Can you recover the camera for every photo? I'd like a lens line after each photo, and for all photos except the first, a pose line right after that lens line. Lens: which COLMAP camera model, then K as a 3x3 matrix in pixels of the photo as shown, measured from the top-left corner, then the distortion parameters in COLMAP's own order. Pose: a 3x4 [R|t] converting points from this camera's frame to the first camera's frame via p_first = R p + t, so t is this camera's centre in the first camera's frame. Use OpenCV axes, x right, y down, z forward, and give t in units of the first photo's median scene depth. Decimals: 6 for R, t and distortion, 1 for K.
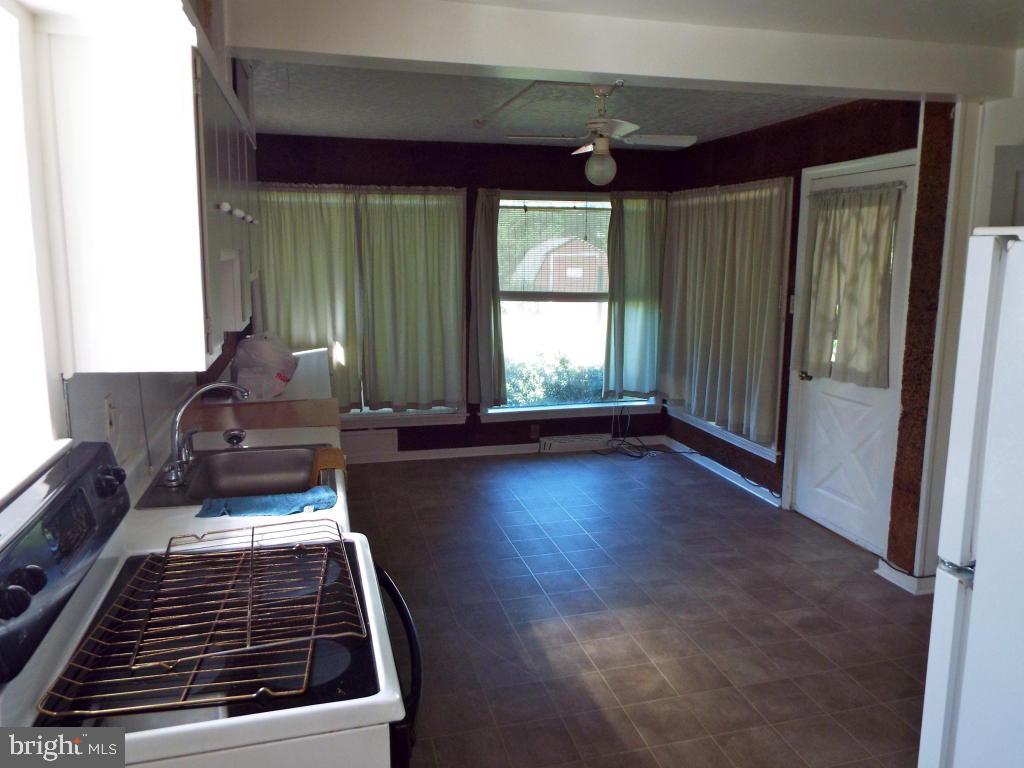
lens RADIAL K [[752.9, 0, 526.9], [0, 752.9, 380.8], [0, 0, 1]] dist [-0.006285, -0.002818]
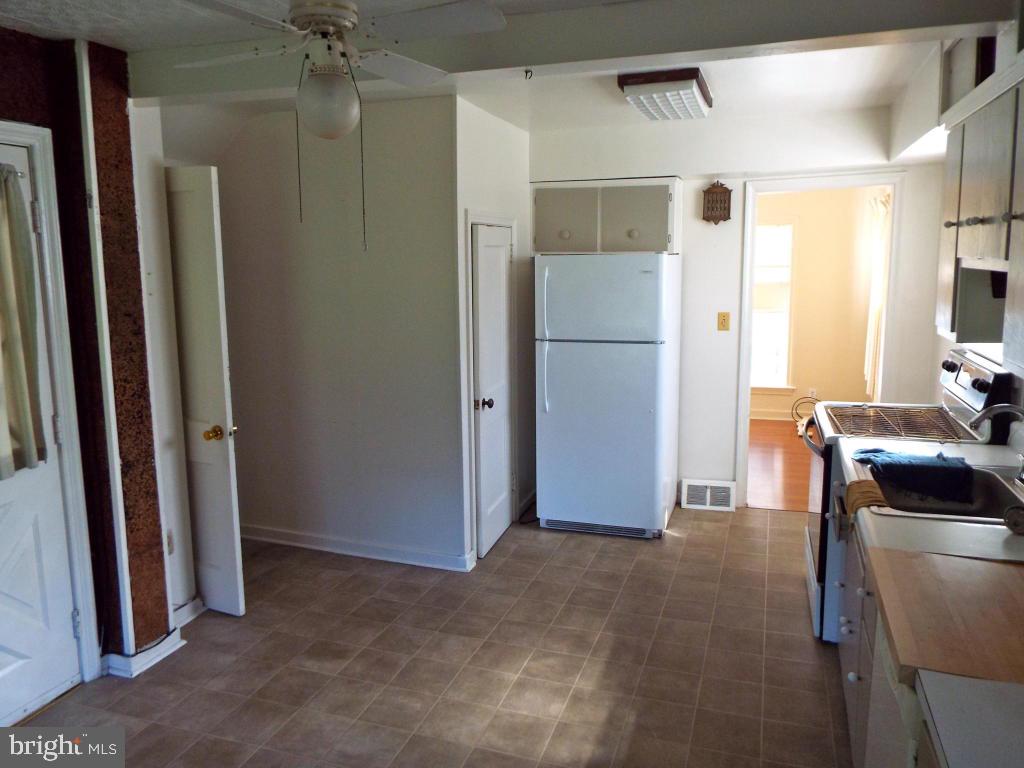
lens RADIAL K [[752.9, 0, 526.9], [0, 752.9, 380.8], [0, 0, 1]] dist [-0.006285, -0.002818]
pose [[-0.831710, -0.078163, 0.549681, -0.337071], [0.105960, 0.949498, 0.295341, -0.270057], [-0.545005, 0.303882, -0.781425, 1.557553]]
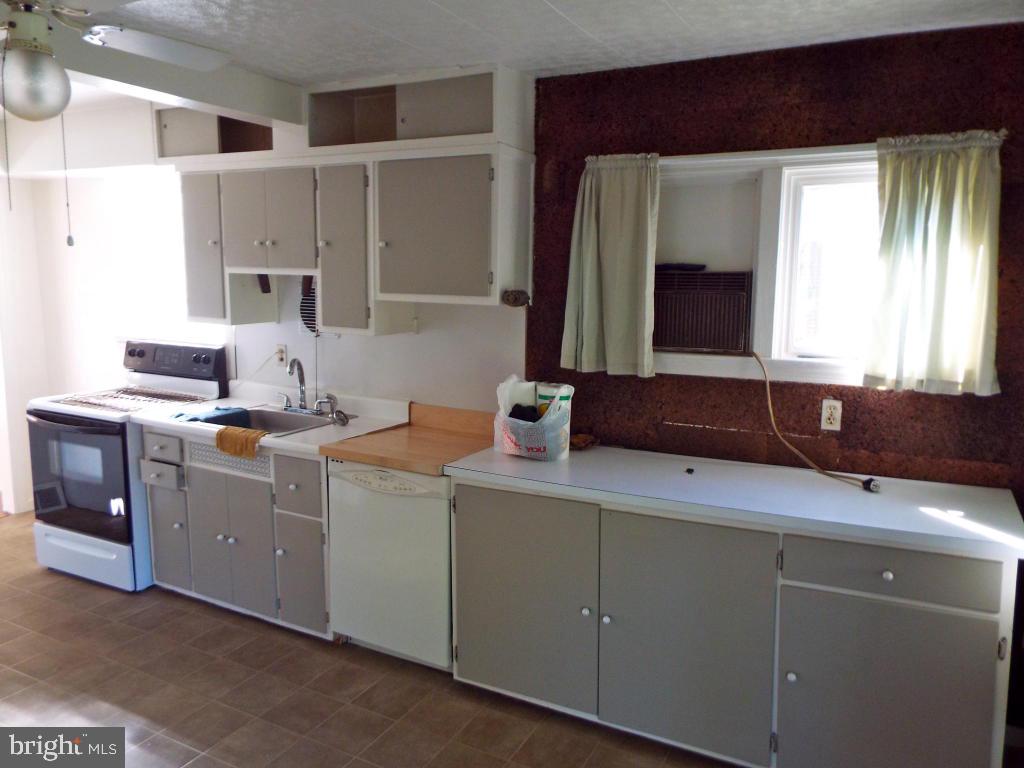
lens RADIAL K [[752.9, 0, 526.9], [0, 752.9, 380.8], [0, 0, 1]] dist [-0.006285, -0.002818]
pose [[-0.679550, 0.091840, -0.727858, 0.270289], [-0.142992, 0.956524, 0.254194, -0.300414], [0.719559, 0.276815, -0.636874, 1.754406]]
